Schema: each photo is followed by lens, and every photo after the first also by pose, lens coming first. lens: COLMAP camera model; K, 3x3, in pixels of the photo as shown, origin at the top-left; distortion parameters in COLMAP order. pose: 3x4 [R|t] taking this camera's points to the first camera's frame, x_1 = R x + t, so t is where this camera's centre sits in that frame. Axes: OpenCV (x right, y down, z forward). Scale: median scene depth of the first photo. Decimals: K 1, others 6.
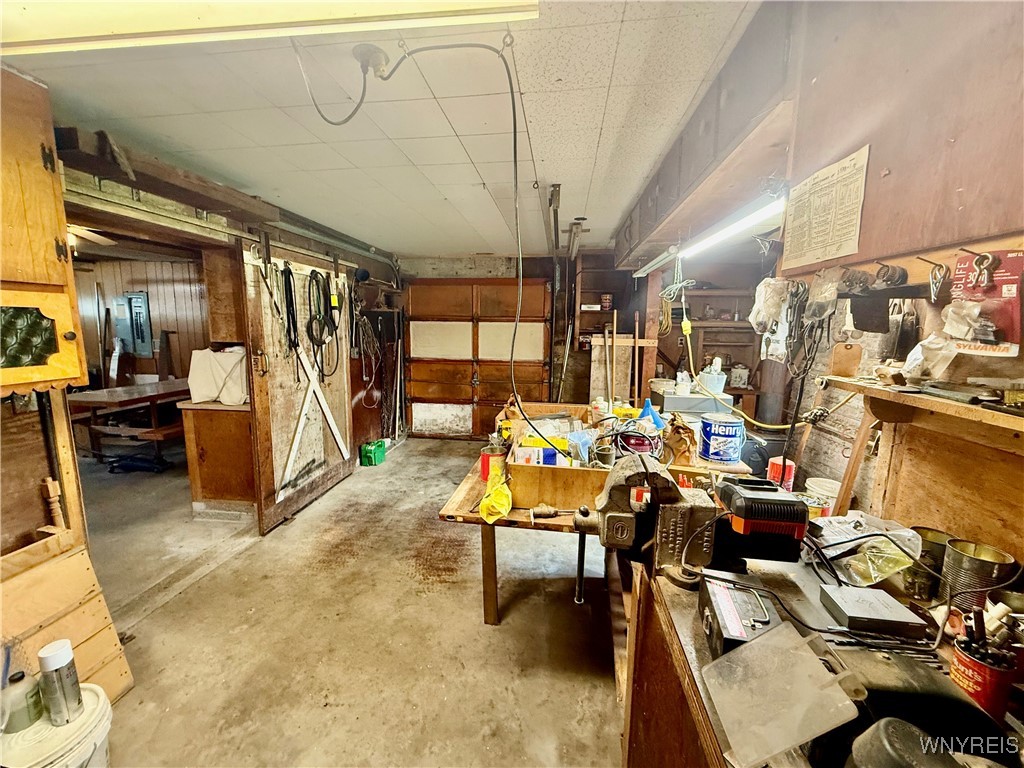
lens RADIAL K [[407.2, 0, 508.1], [0, 407.2, 384.0], [0, 0, 1]] dist [0.002989, -0.000064]
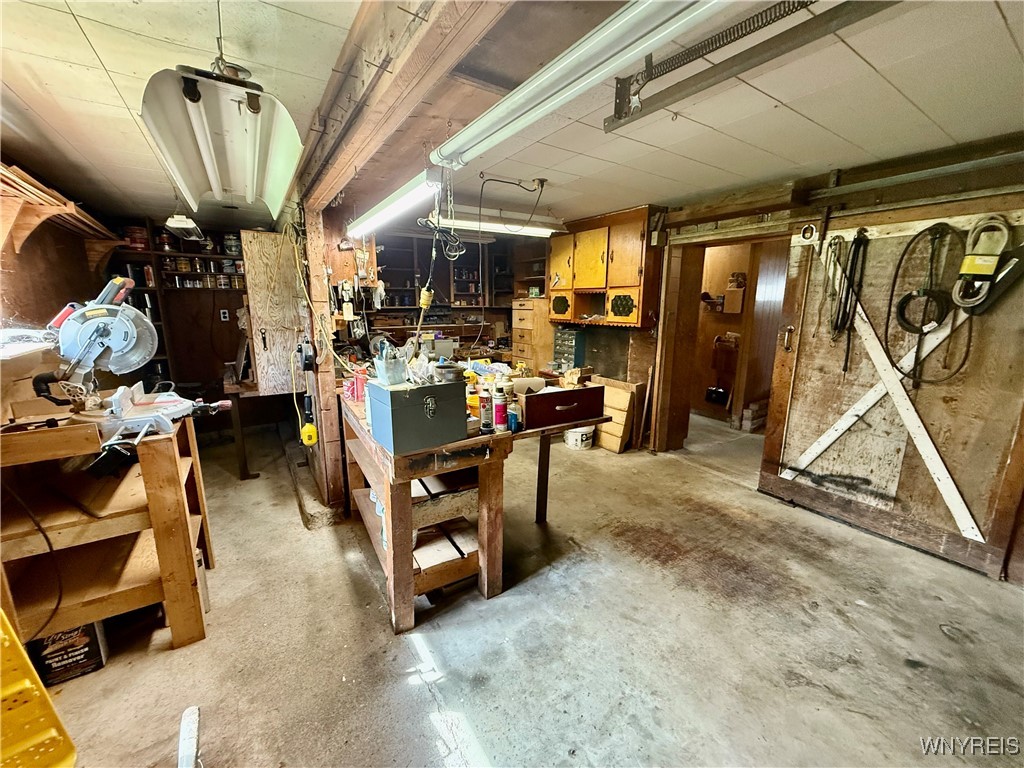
lens RADIAL K [[407.2, 0, 511.5], [0, 407.2, 381.0], [0, 0, 1]] dist [0.002989, -0.000064]
pose [[-0.756796, 0.113346, -0.643749, 0.547449], [-0.108869, 0.949237, 0.295121, -0.157845], [0.644521, 0.293430, -0.706039, 1.131682]]
